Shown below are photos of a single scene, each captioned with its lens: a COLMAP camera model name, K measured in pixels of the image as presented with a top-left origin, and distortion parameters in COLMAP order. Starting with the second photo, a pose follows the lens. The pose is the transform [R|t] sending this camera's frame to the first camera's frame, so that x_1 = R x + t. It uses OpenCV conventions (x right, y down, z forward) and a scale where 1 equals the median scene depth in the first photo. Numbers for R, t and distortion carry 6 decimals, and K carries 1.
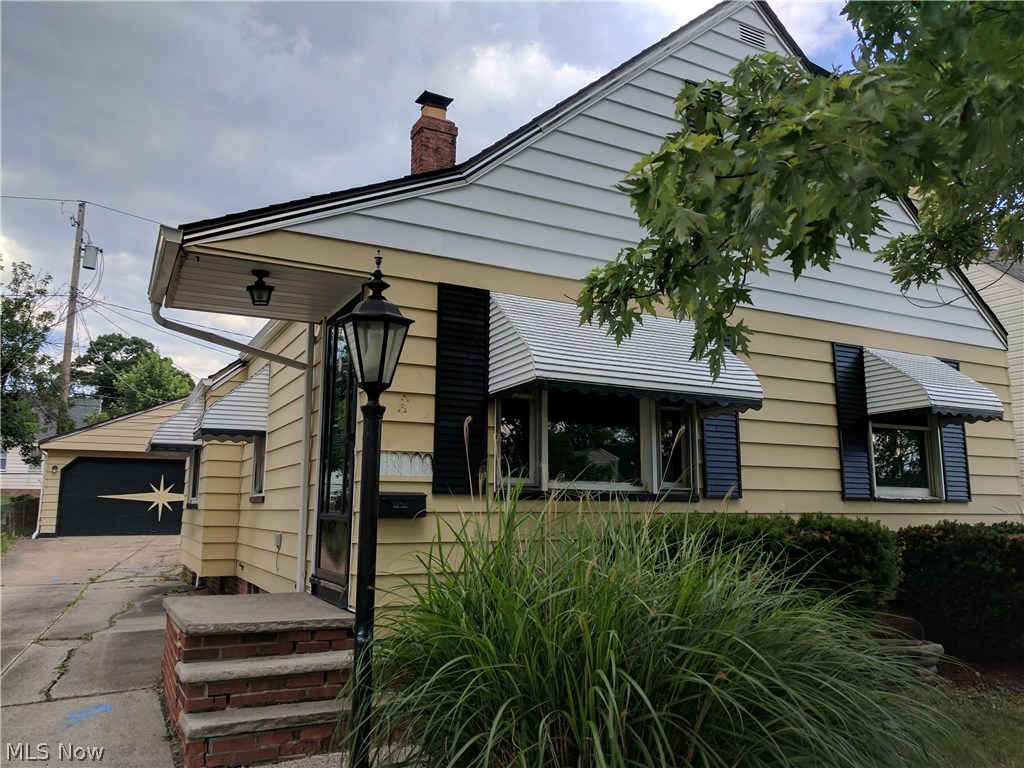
lens RADIAL K [[774.3, 0, 517.9], [0, 774.3, 390.6], [0, 0, 1]] dist [-0.007733, 0.026203]
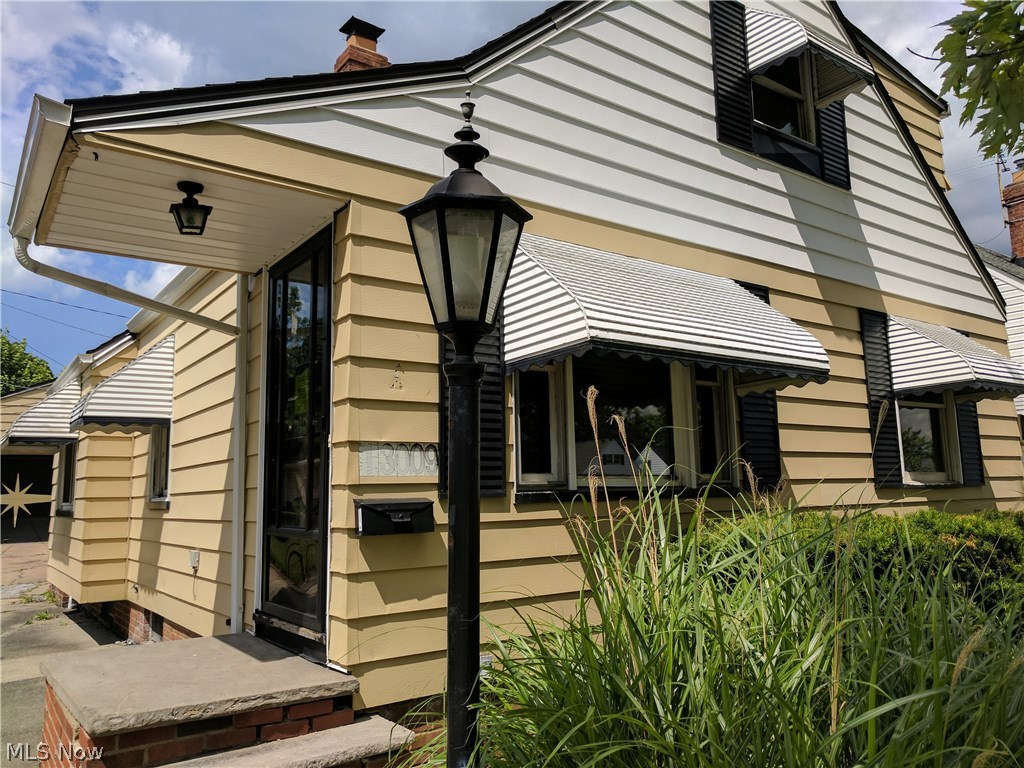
lens RADIAL K [[774.3, 0, 517.5], [0, 774.3, 389.3], [0, 0, 1]] dist [-0.007733, 0.026203]
pose [[0.989098, -0.007329, 0.147079, -0.109964], [0.005065, 0.999863, 0.015762, 0.013958], [-0.147175, -0.014845, 0.988999, 0.203861]]
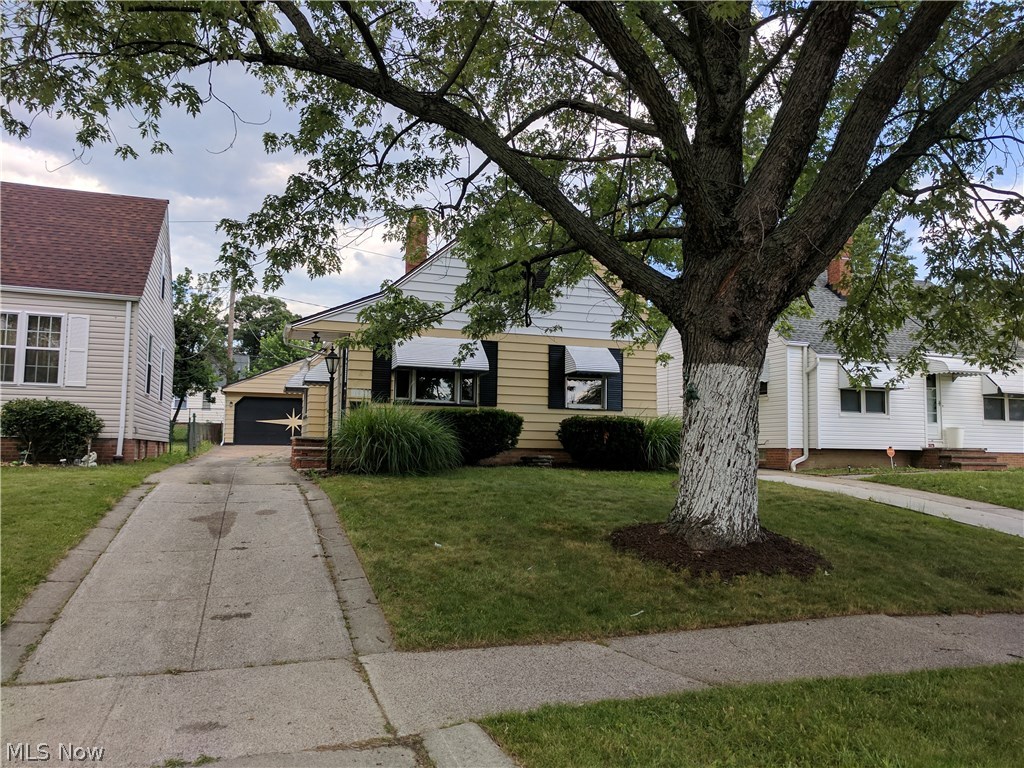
lens RADIAL K [[774.3, 0, 518.4], [0, 774.3, 380.2], [0, 0, 1]] dist [-0.007733, 0.026203]
pose [[0.988578, -0.005088, -0.150624, 0.722334], [0.013683, 0.998332, 0.056082, -0.092506], [0.150088, -0.057502, 0.986999, -1.514341]]
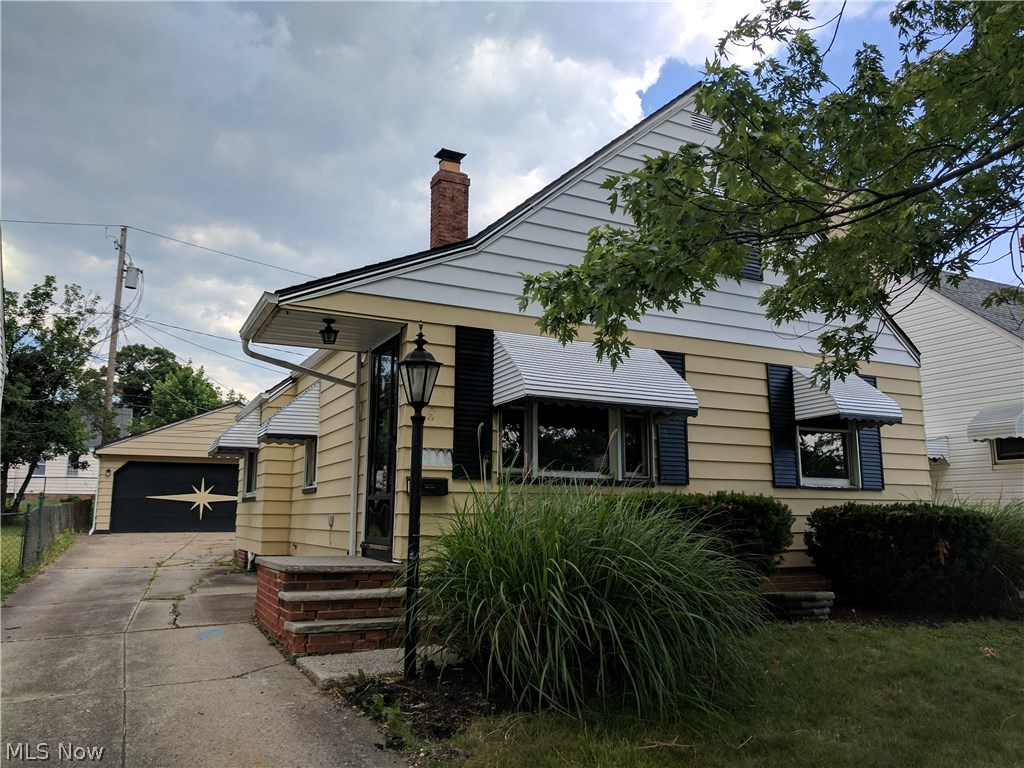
lens RADIAL K [[774.3, 0, 517.8], [0, 774.3, 389.8], [0, 0, 1]] dist [-0.007733, 0.026203]
pose [[0.999831, -0.004674, -0.017769, 0.024146], [0.004494, 0.999939, -0.010127, -0.008562], [0.017815, 0.010045, 0.999791, -0.291020]]
